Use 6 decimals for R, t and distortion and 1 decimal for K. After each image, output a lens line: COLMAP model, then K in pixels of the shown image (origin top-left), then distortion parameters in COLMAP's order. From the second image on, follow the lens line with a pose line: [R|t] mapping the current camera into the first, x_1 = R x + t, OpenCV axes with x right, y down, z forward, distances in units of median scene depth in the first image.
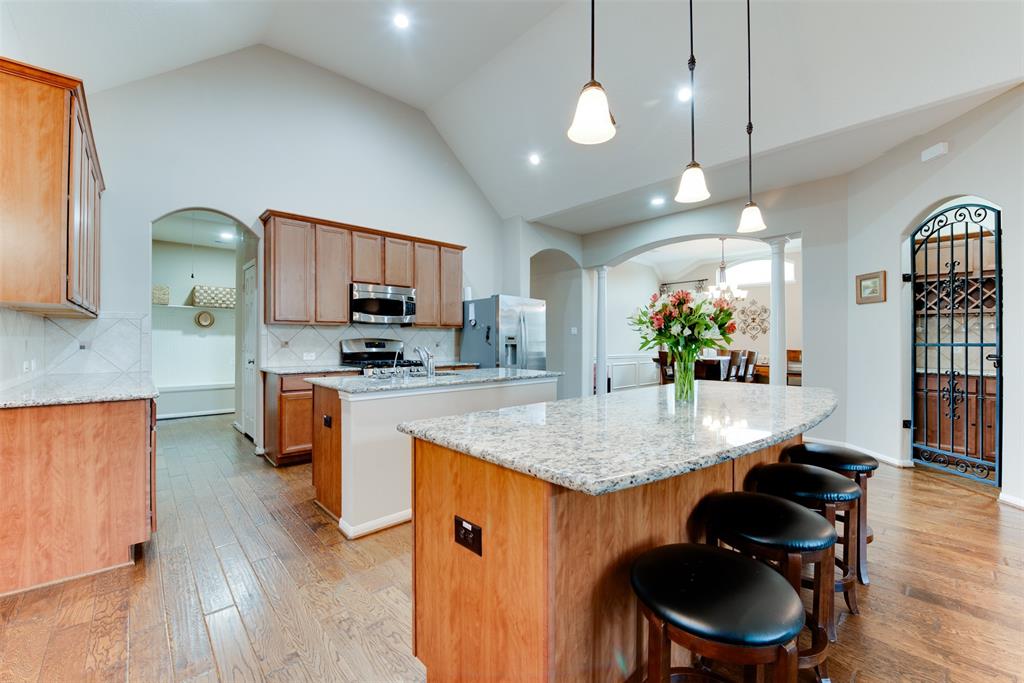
lens RADIAL K [[406.5, 0, 514.7], [0, 406.5, 341.4], [0, 0, 1]] dist [-0.016103, -0.000282]
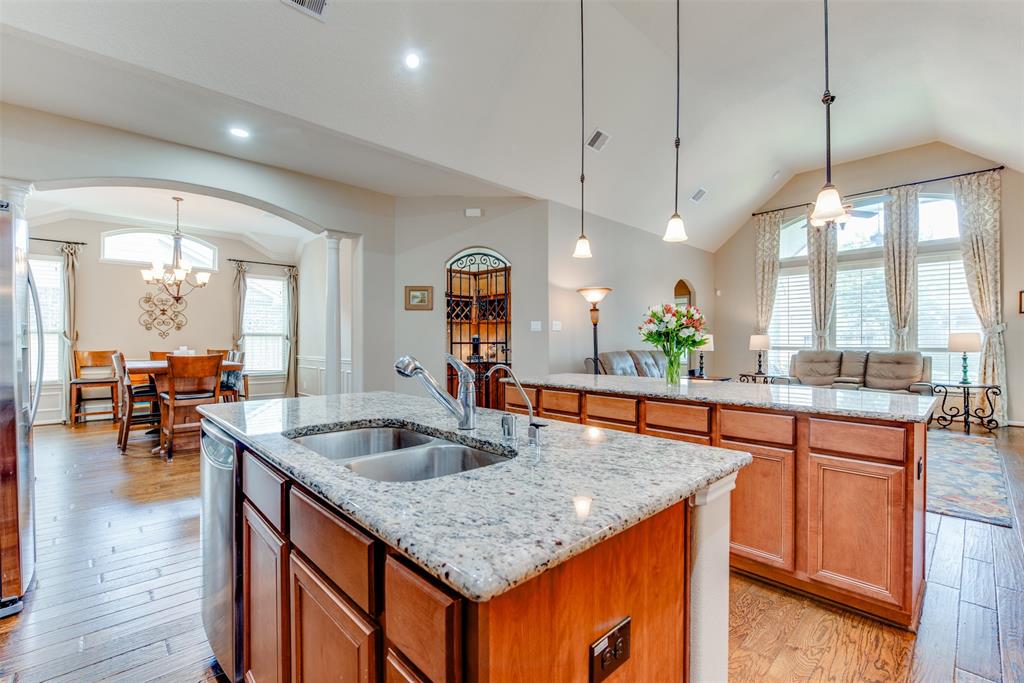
lens RADIAL K [[444.8, 0, 512.0], [0, 444.8, 341.5], [0, 0, 1]] dist [-0.018094, -0.000462]
pose [[-0.007269, -0.001955, 0.999972, -0.413810], [-0.002664, 0.999995, 0.001936, -0.000910], [-0.999970, -0.002649, -0.007274, 0.599306]]
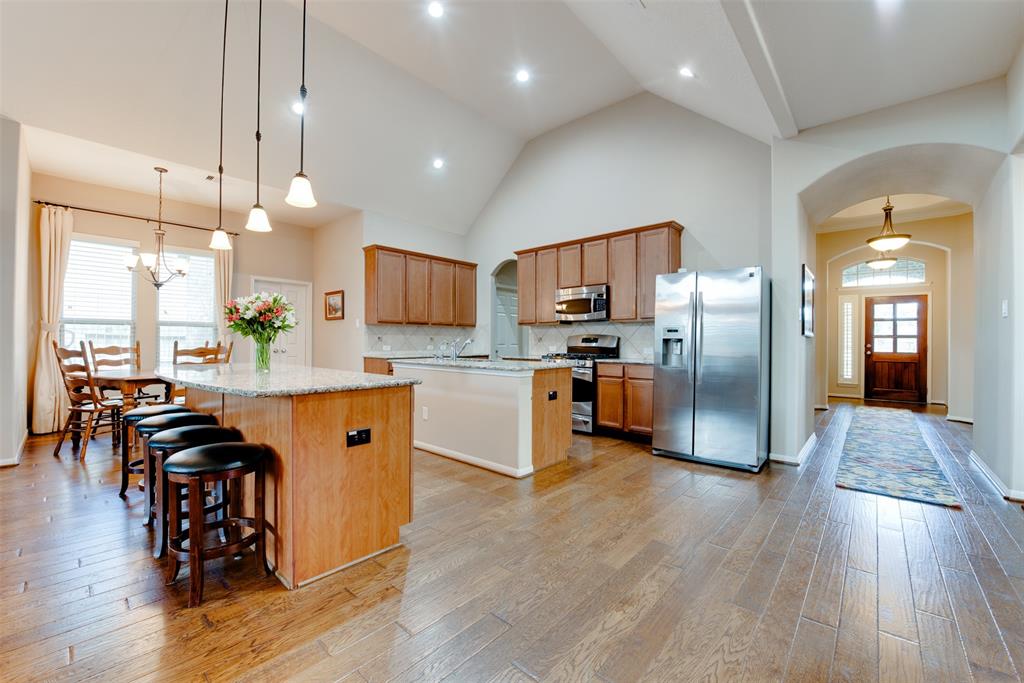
lens RADIAL K [[408.6, 0, 512.0], [0, 408.6, 341.5], [0, 0, 1]] dist [-0.018264, -0.000521]
pose [[0.085854, -0.004279, -0.996299, 0.735938], [-0.005476, 0.999974, -0.004766, 0.017829], [0.996293, 0.005865, 0.085829, 0.672458]]
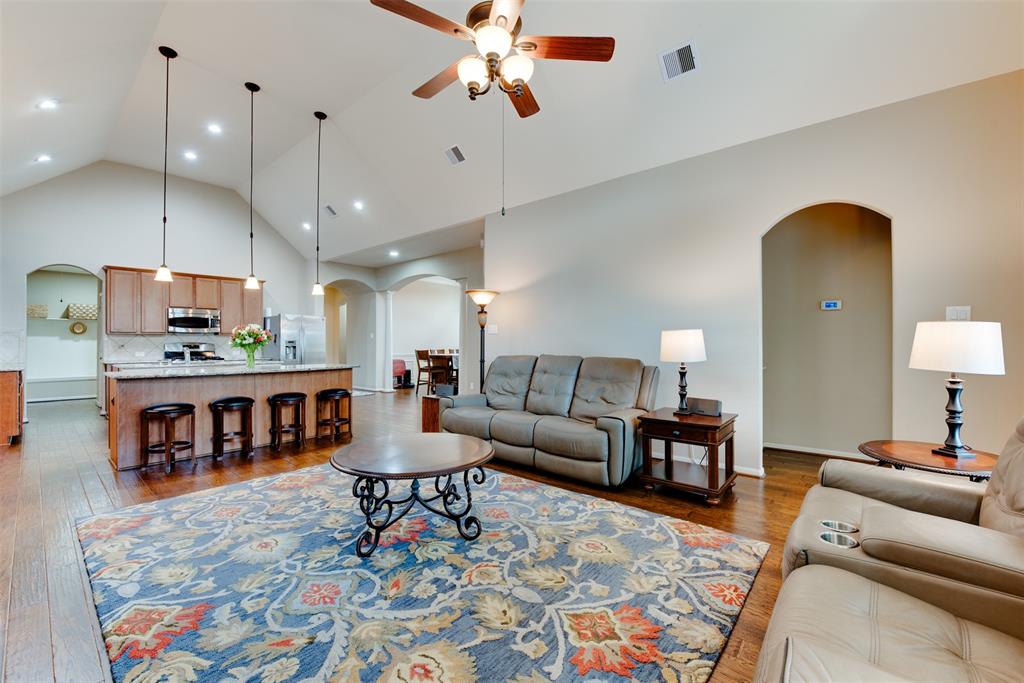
lens RADIAL K [[408.6, 0, 512.0], [0, 408.6, 341.5], [0, 0, 1]] dist [-0.018264, -0.000521]
pose [[0.992651, -0.002765, 0.120977, 0.663402], [0.003161, 0.999990, -0.003077, -0.002510], [-0.120968, 0.003437, 0.992651, -0.654169]]
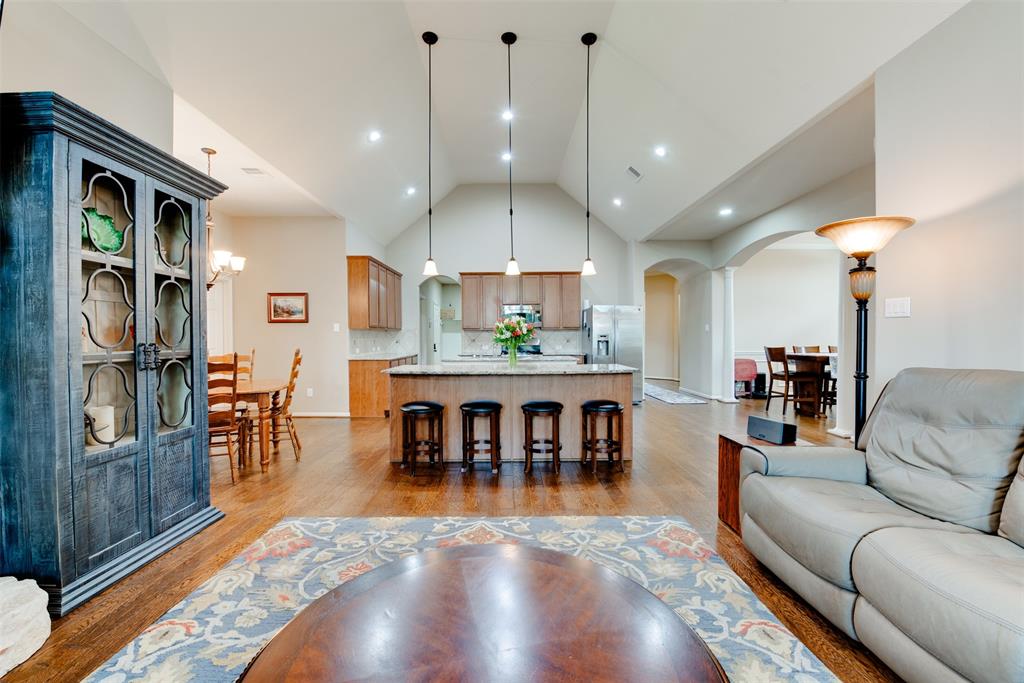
lens RADIAL K [[411.6, 0, 513.5], [0, 411.6, 340.9], [0, 0, 1]] dist [-0.017807, -0.000426]
pose [[0.740329, -0.000750, -0.672244, 0.730997], [0.006741, 0.999957, 0.006308, -0.003003], [0.672211, -0.009201, 0.740302, -0.242313]]
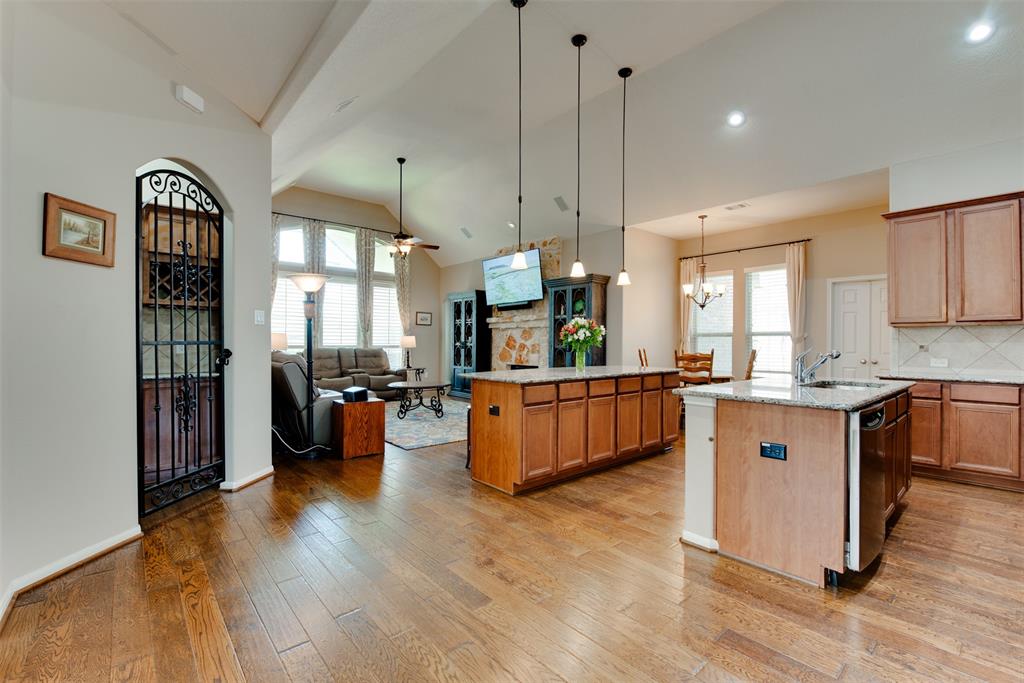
lens RADIAL K [[444.8, 0, 512.0], [0, 444.8, 341.5], [0, 0, 1]] dist [-0.018094, -0.000462]
pose [[-0.999295, -0.007896, 0.036712, 0.265288], [-0.008025, 0.999962, -0.003352, 0.002153], [-0.036684, -0.003644, -0.999320, 1.272811]]
